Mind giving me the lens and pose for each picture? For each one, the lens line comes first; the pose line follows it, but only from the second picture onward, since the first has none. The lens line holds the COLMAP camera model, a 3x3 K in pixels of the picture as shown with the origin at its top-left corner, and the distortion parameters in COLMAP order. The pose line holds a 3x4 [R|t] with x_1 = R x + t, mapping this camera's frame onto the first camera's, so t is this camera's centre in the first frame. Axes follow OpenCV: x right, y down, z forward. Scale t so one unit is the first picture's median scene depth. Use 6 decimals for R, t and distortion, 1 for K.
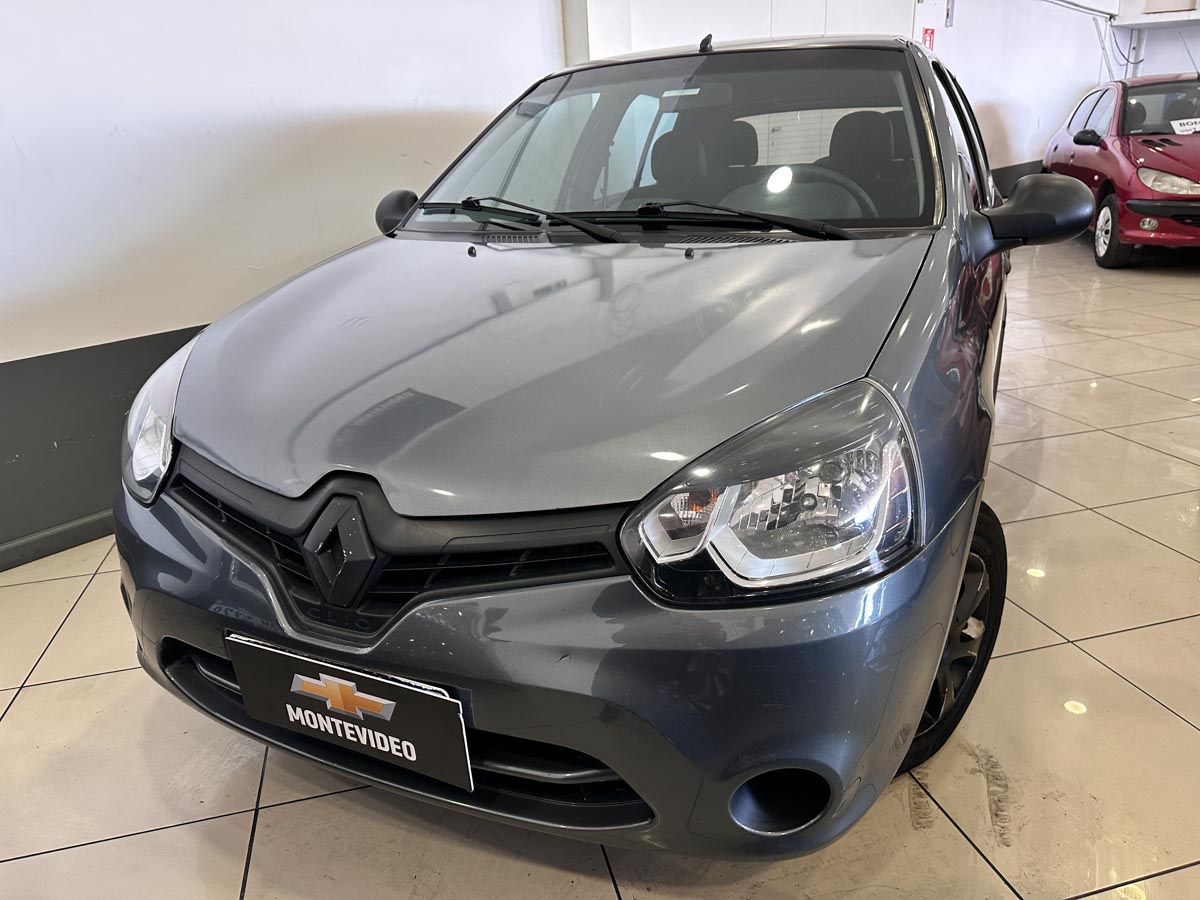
lens RADIAL K [[843.0, 0, 600.0], [0, 843.0, 450.0], [0, 0, 1]] dist [0.048658, -0.052542]
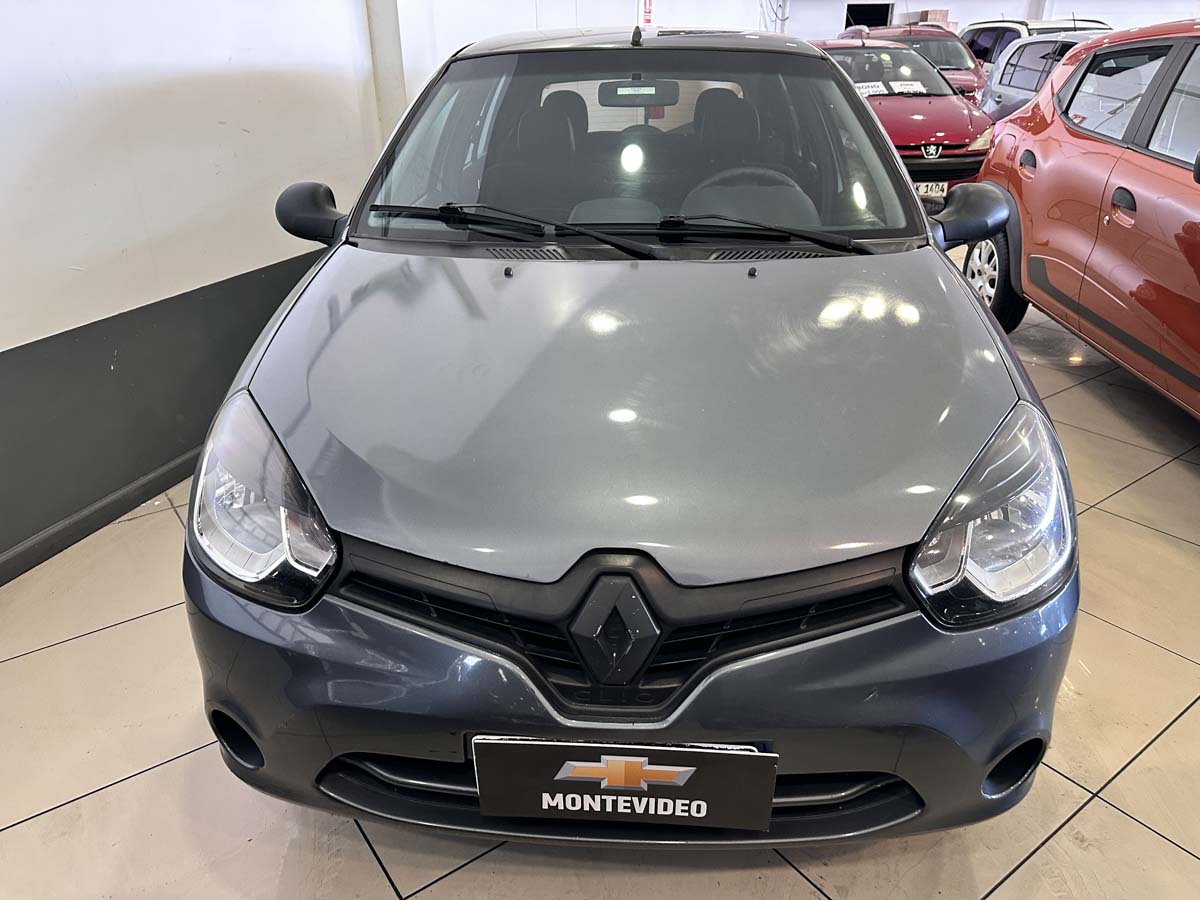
lens RADIAL K [[838.0, 0, 600.0], [0, 838.0, 450.0], [0, 0, 1]] dist [0.084509, -0.115541]
pose [[0.929193, -0.119046, 0.349897, -0.544065], [0.093051, 0.991562, 0.090253, -0.150009], [-0.357689, -0.051304, 0.932430, 0.096876]]
